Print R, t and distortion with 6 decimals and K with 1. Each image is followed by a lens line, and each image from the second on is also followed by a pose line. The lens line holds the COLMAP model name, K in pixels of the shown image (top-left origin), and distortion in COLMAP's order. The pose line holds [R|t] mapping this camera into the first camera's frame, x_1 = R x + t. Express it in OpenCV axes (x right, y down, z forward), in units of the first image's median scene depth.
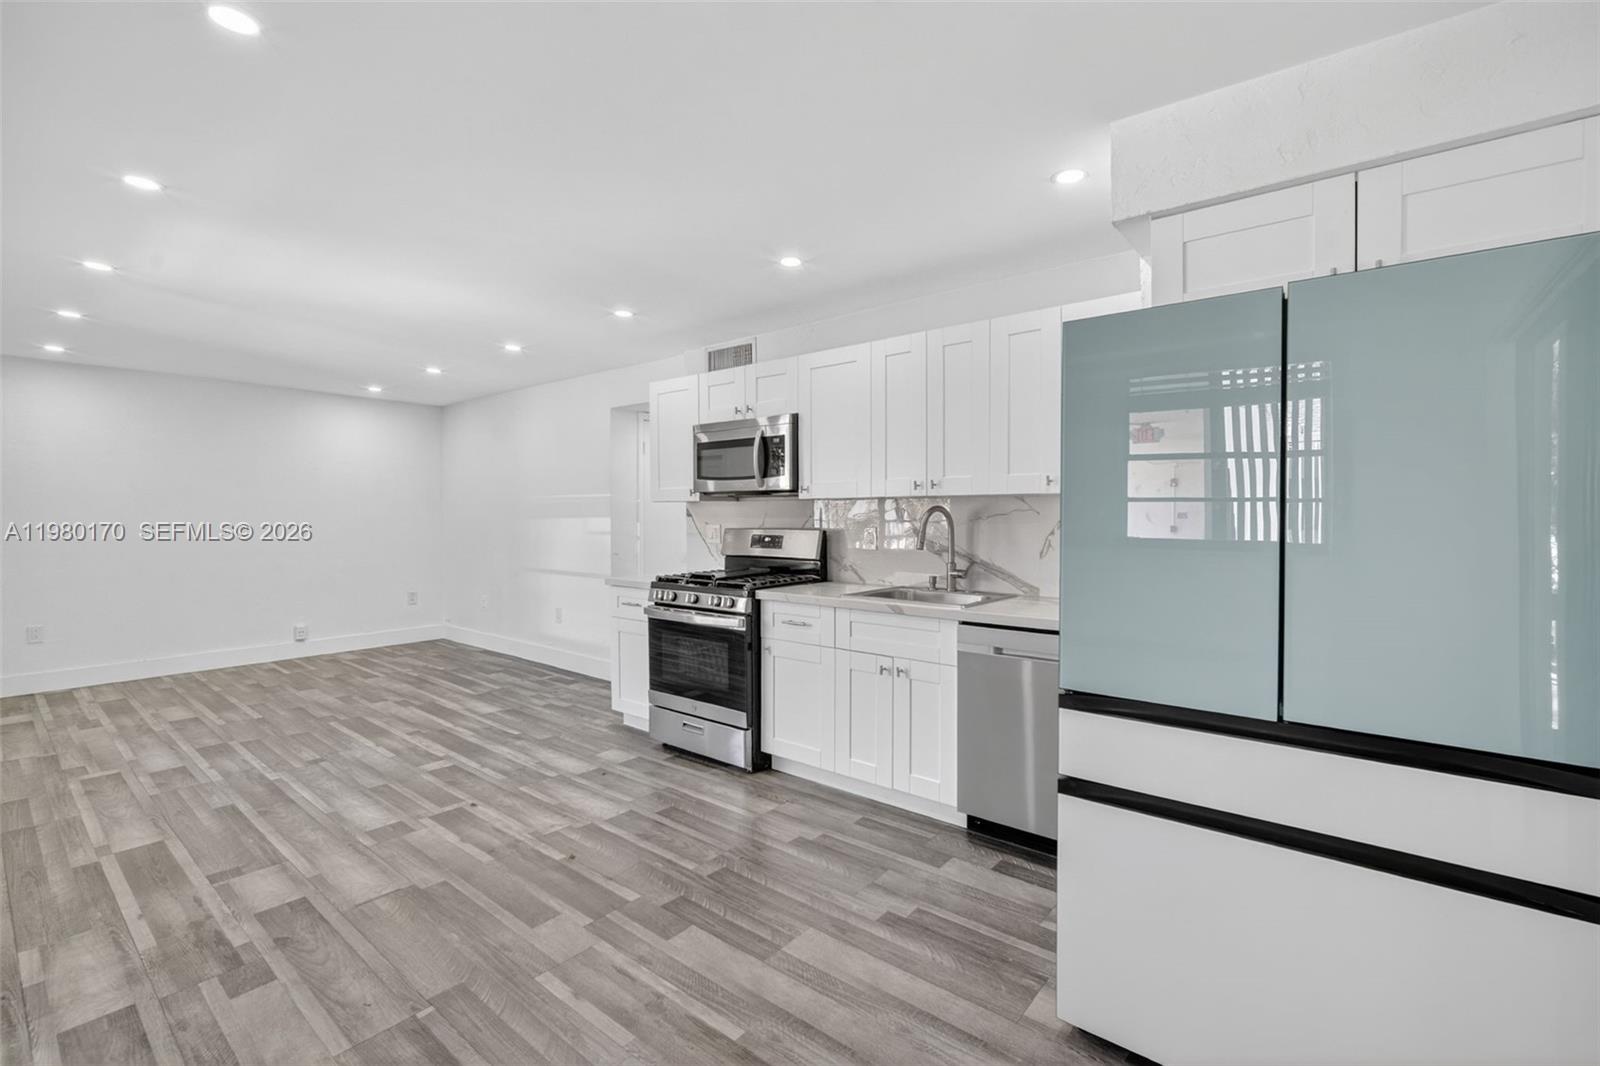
lens RADIAL K [[703.3, 0, 798.4], [0, 703.3, 522.3], [0, 0, 1]] dist [-0.013155, 0.005246]
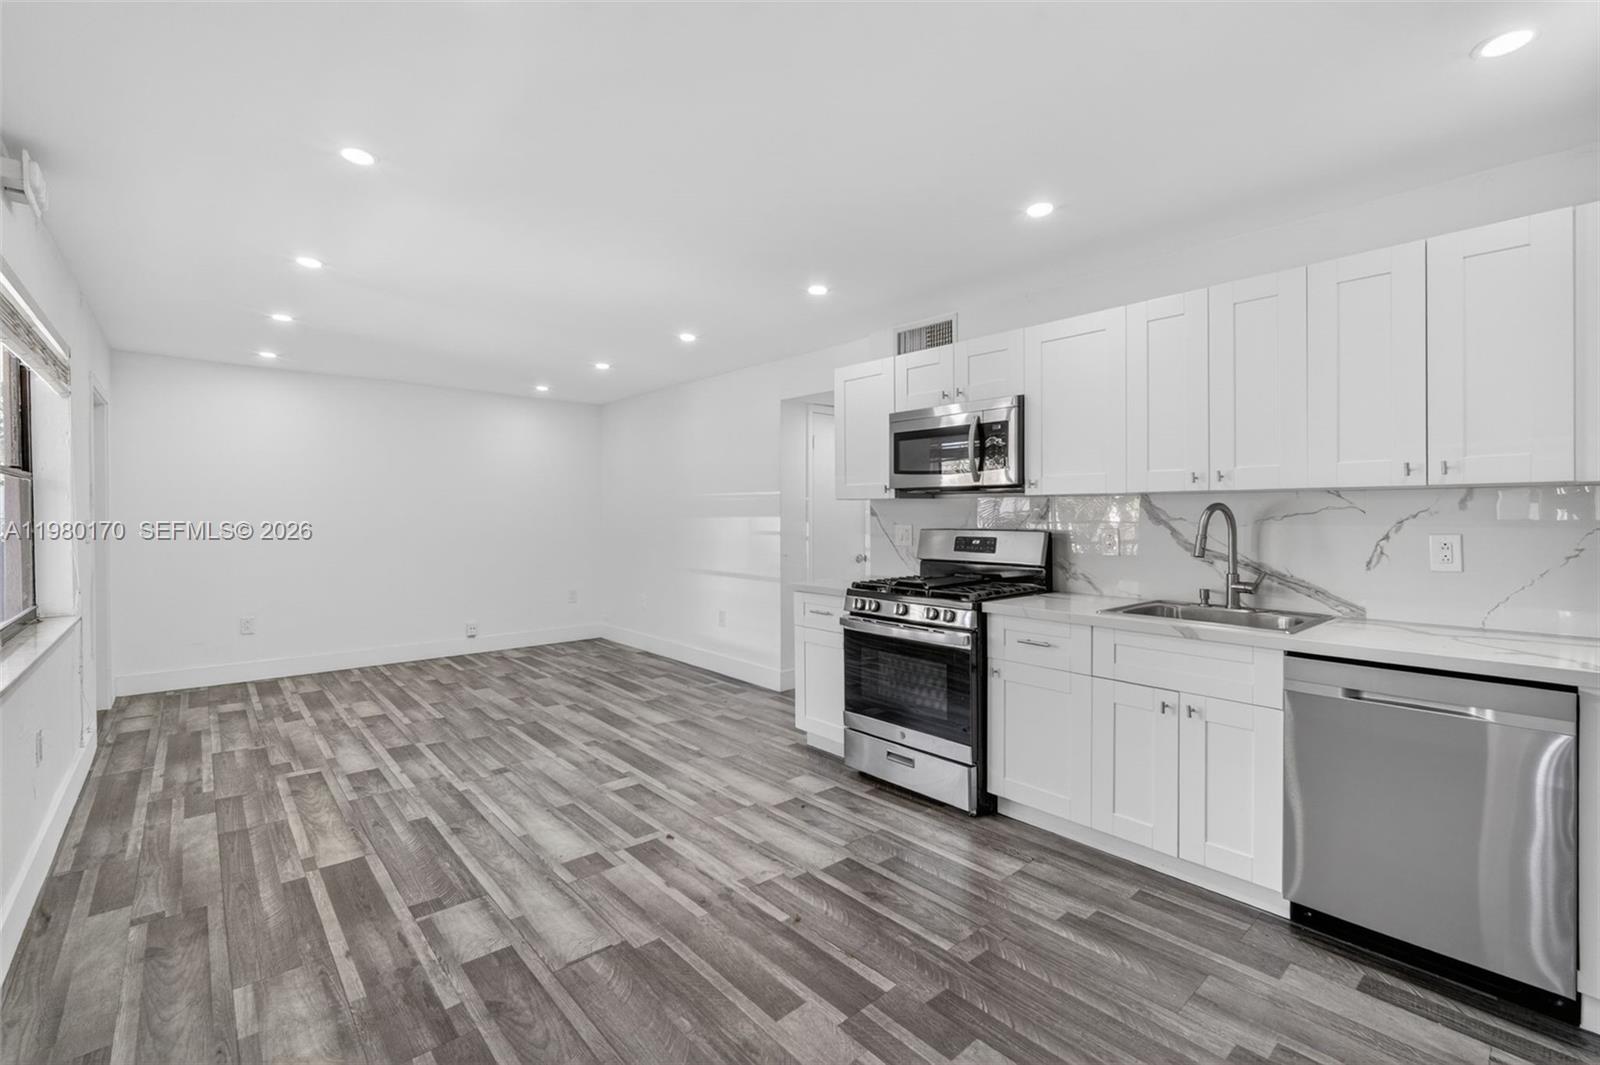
lens RADIAL K [[703.3, 0, 800.0], [0, 703.3, 511.8], [0, 0, 1]] dist [-0.013155, 0.005246]
pose [[0.987089, 0.000695, -0.160168, -0.151684], [-0.002950, 0.999900, -0.013838, -0.000391], [0.160143, 0.014132, 0.986993, 0.131835]]
